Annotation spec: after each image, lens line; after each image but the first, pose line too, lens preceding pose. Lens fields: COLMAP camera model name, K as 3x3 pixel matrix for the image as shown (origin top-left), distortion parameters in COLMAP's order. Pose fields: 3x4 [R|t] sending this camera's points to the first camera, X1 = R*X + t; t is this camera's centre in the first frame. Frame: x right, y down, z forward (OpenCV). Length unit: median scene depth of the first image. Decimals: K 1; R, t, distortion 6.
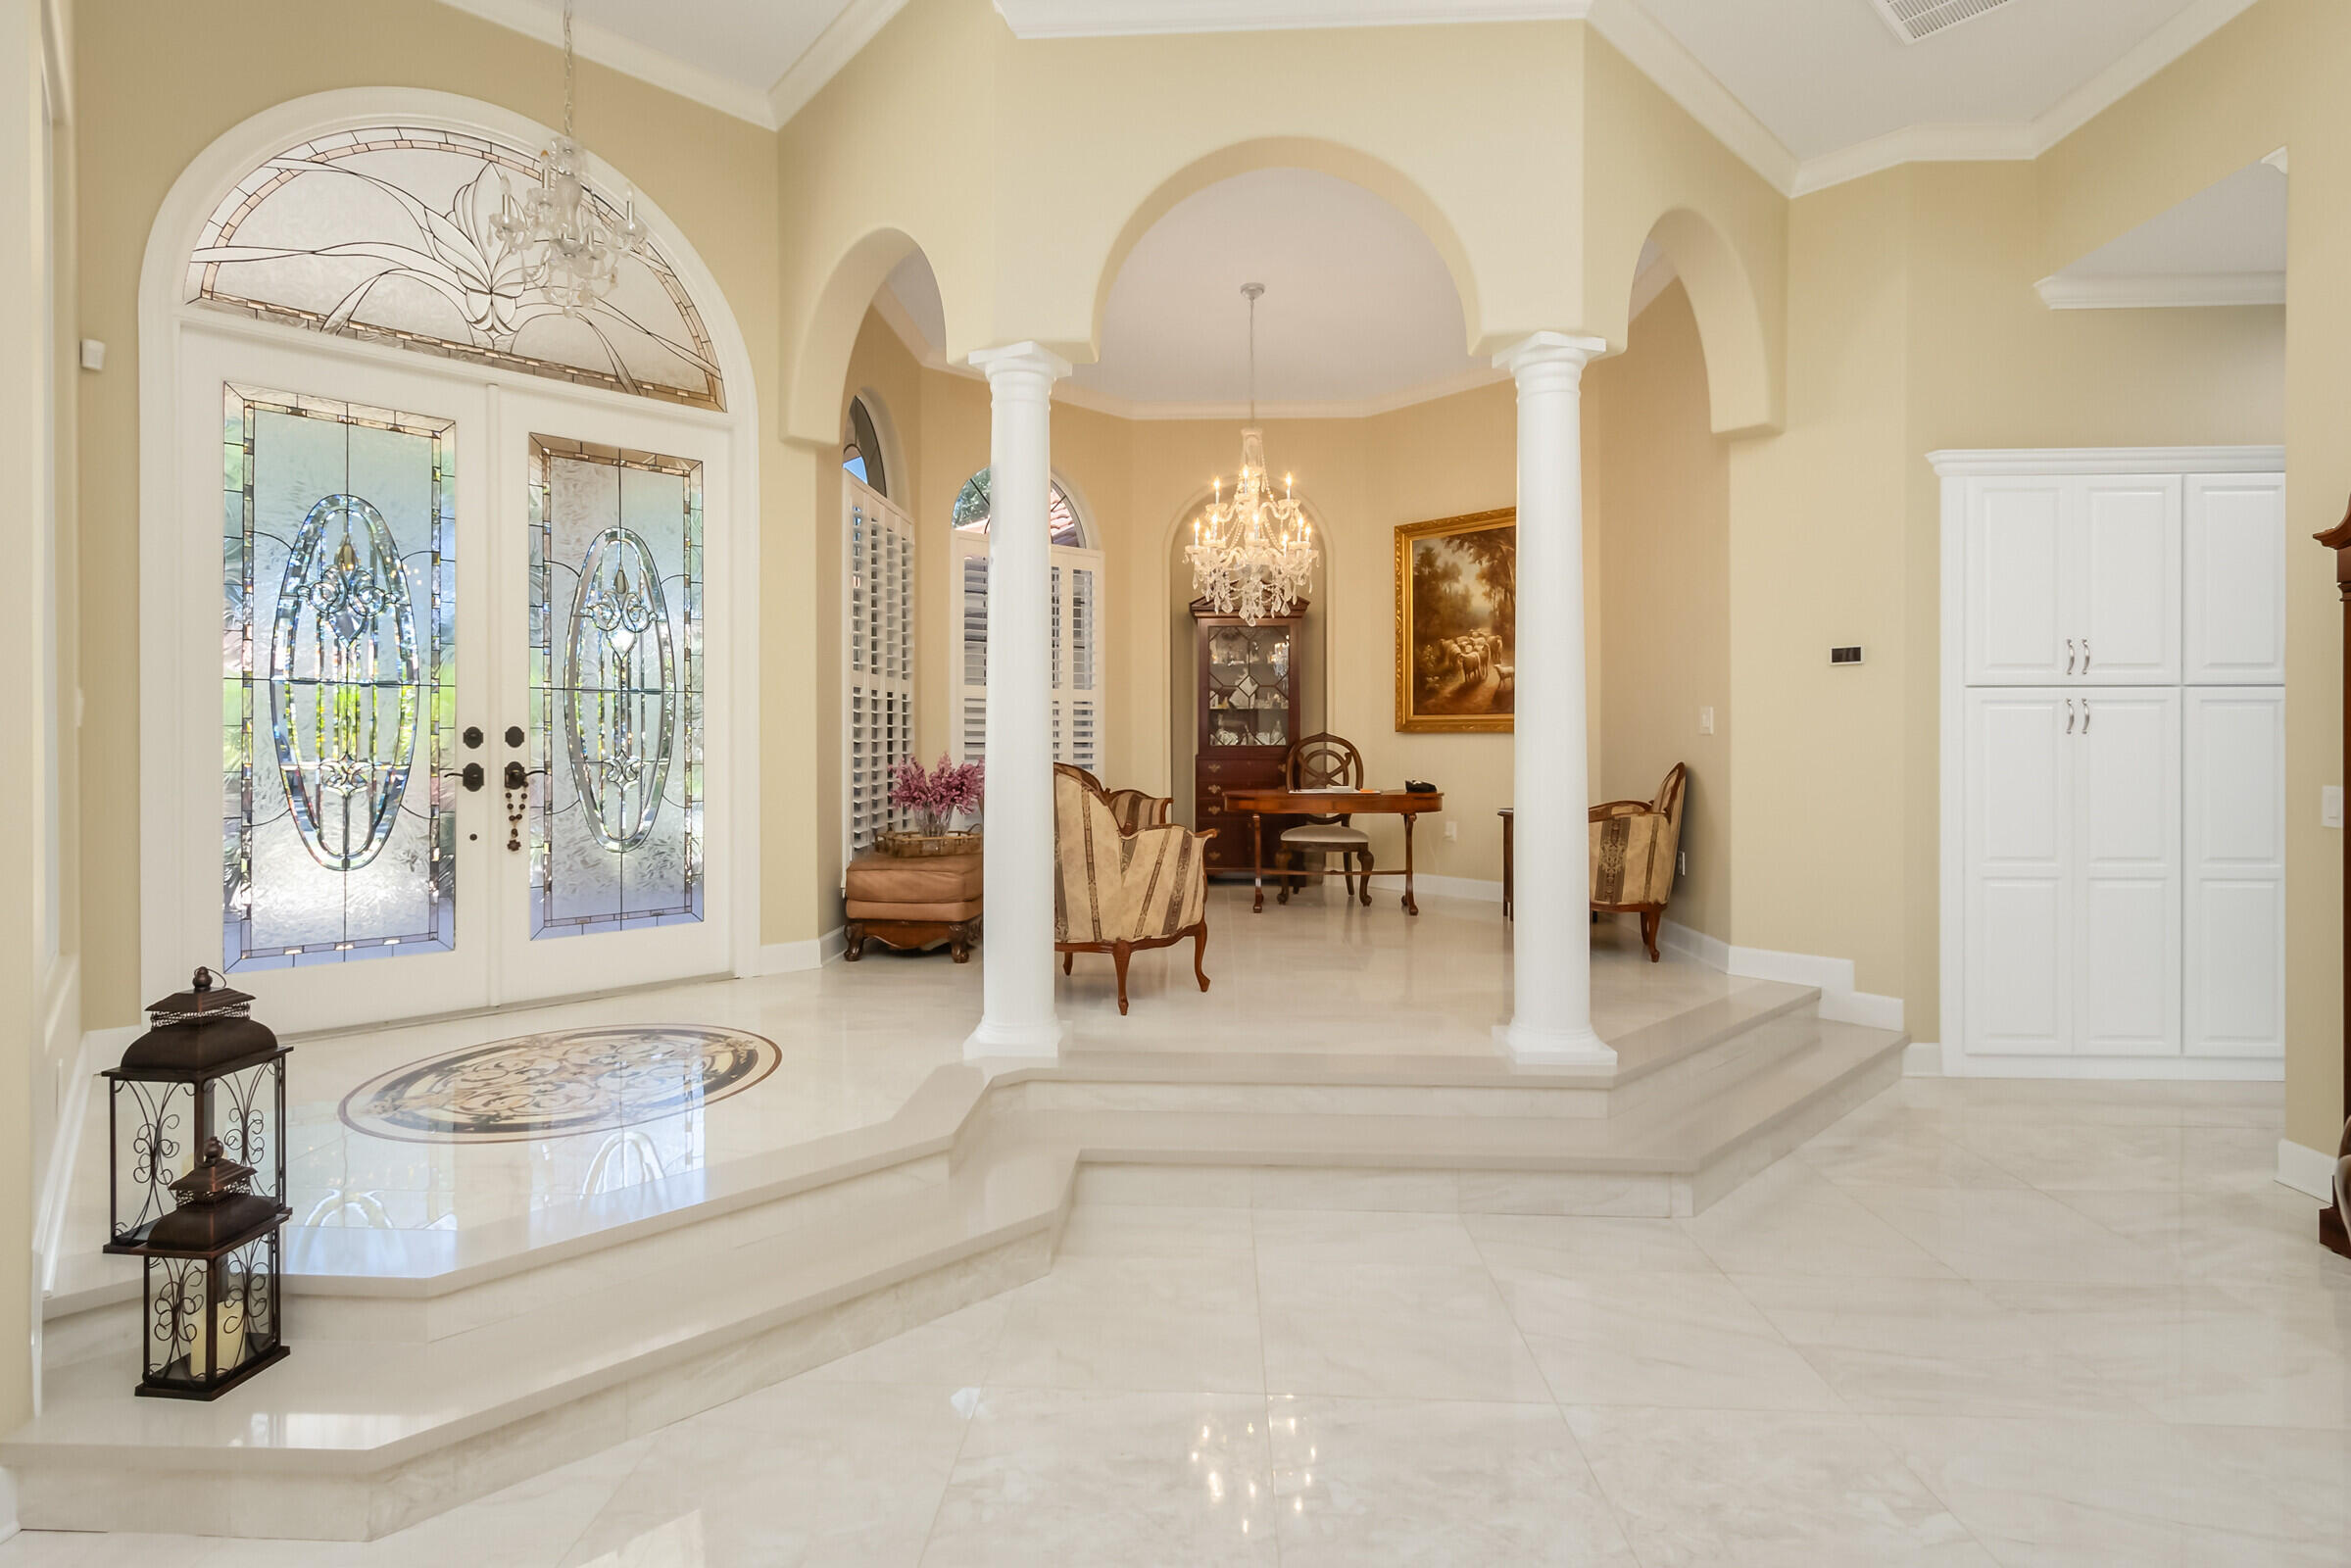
lens RADIAL K [[1107.0, 0, 1176.3], [0, 1107.0, 742.7], [0, 0, 1]] dist [0.000375, -0.000059]
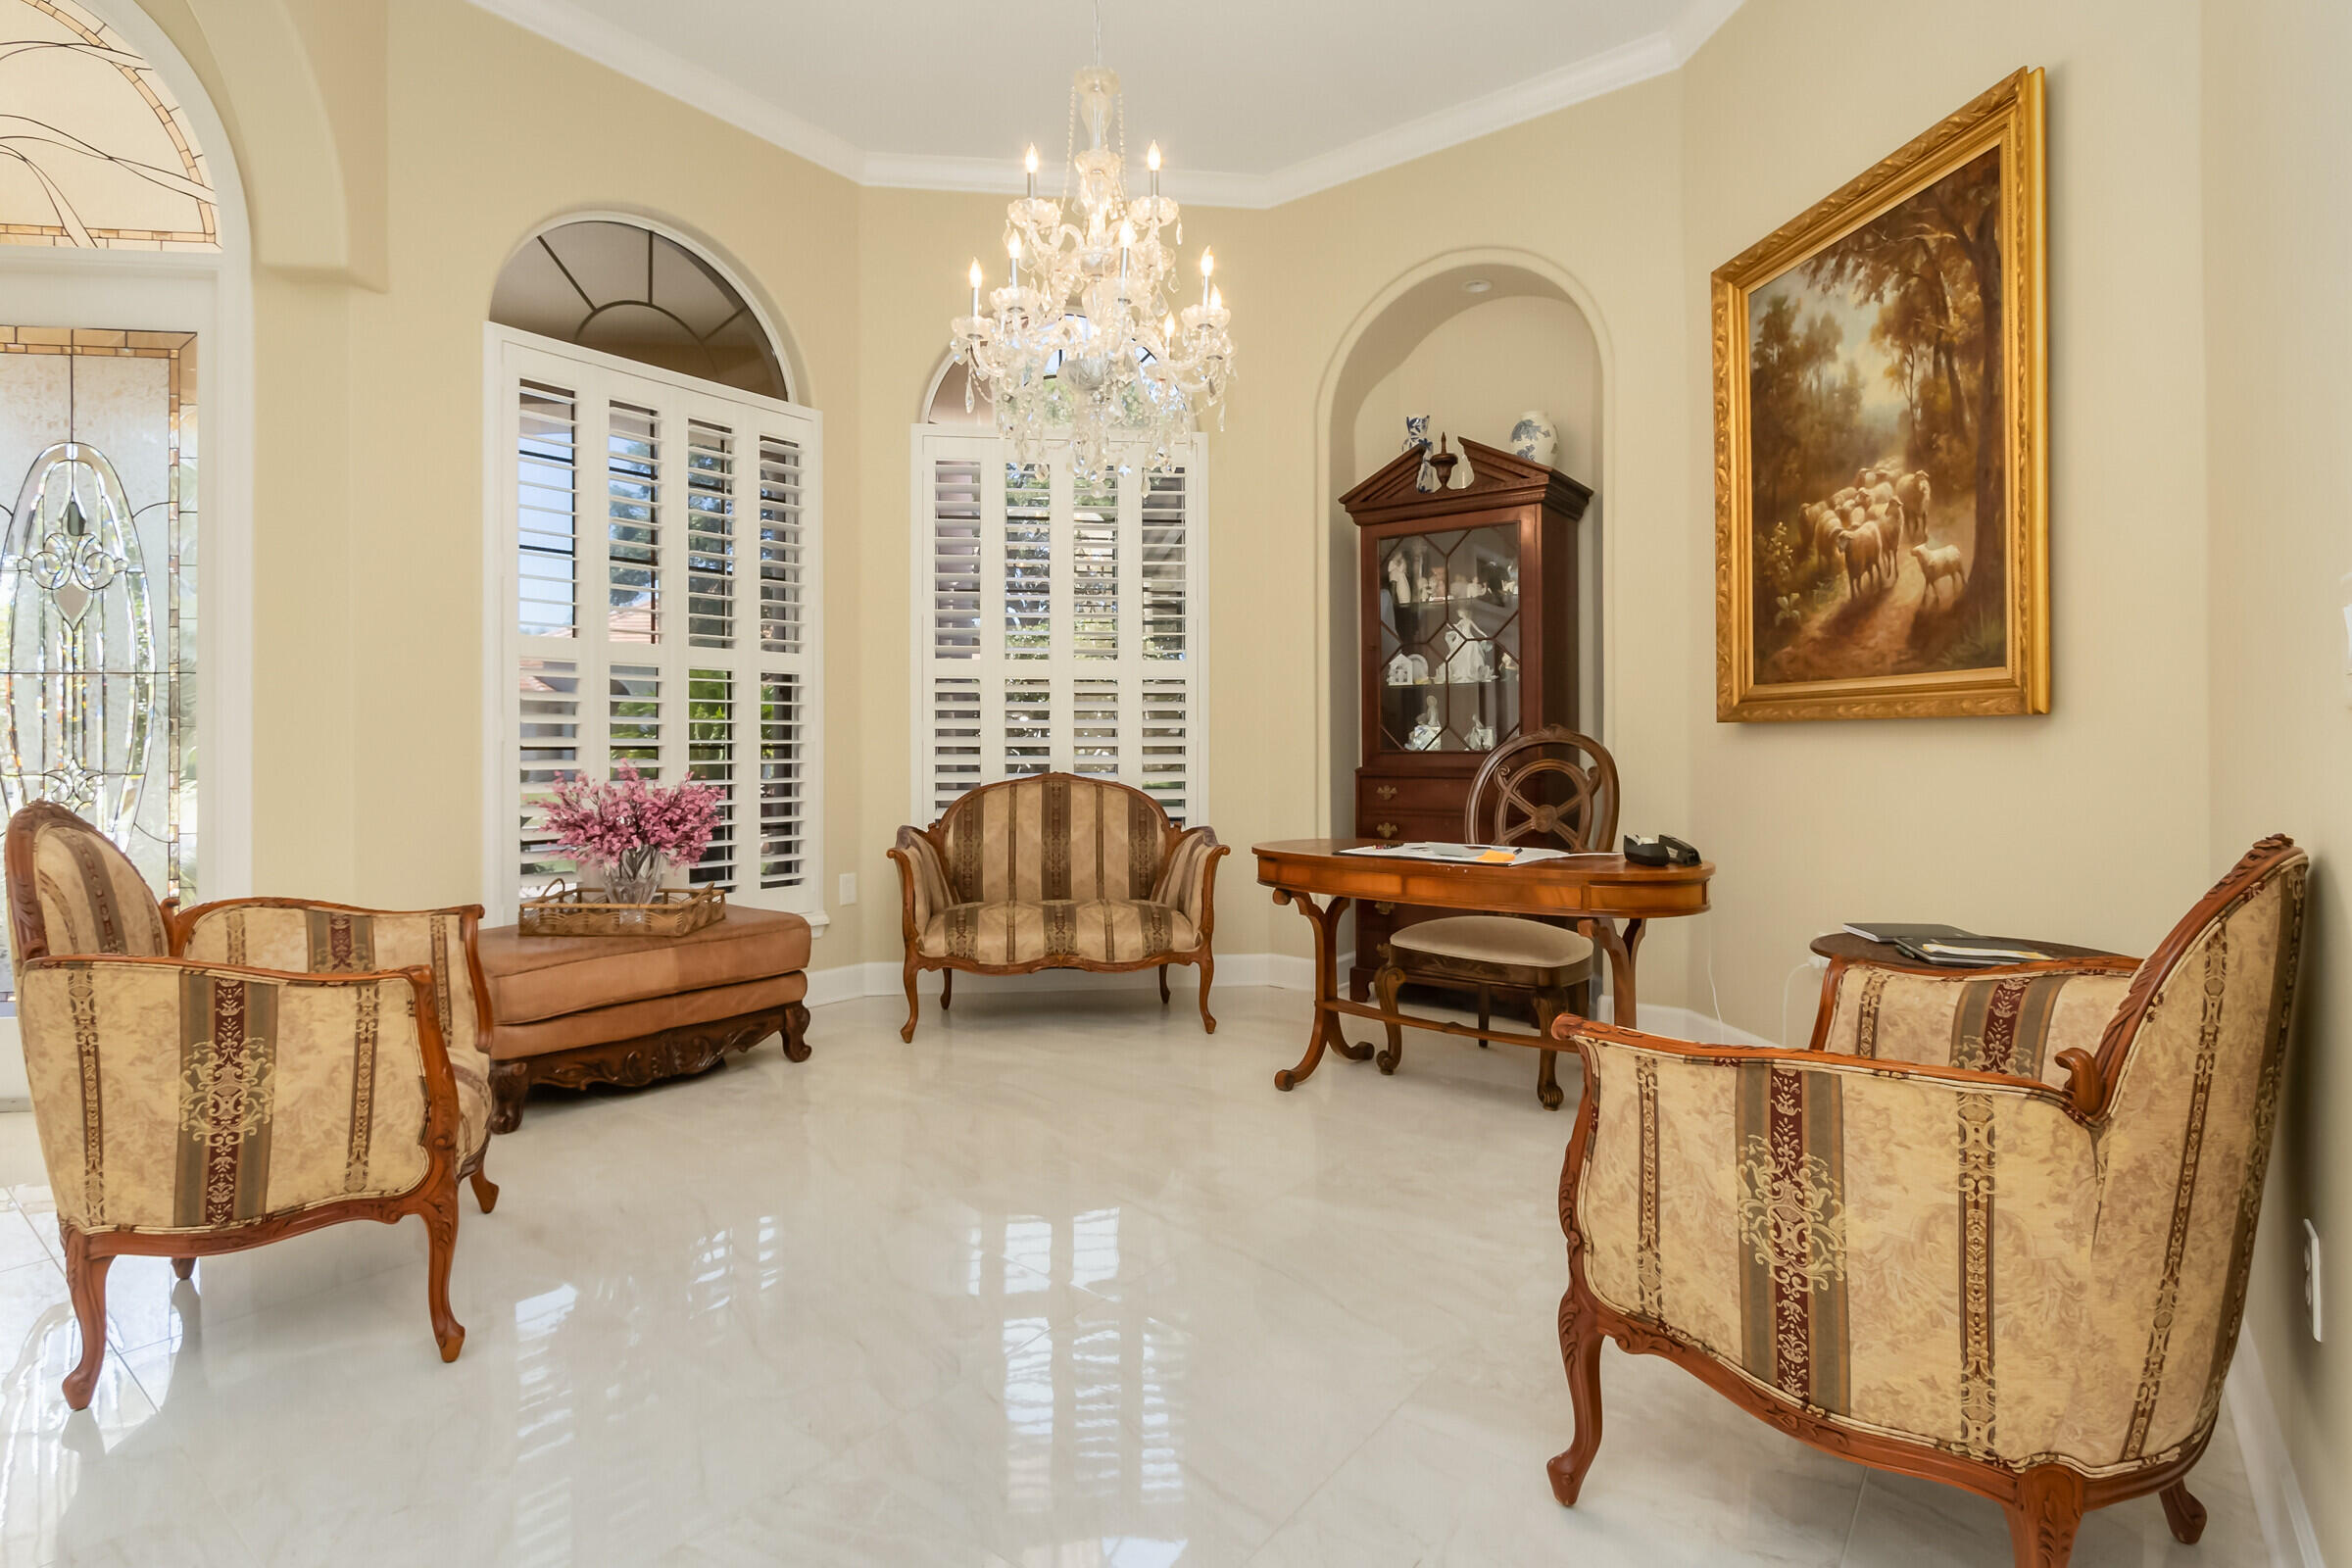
lens RADIAL K [[1008.4, 0, 1491.6], [0, 1008.4, 740.4], [0, 0, 1]] dist [-0.000559, -0.000135]
pose [[0.806236, -0.005428, -0.591569, 0.373820], [0.004702, 0.999985, -0.002767, -0.001839], [0.591575, -0.000551, 0.806250, 0.618866]]
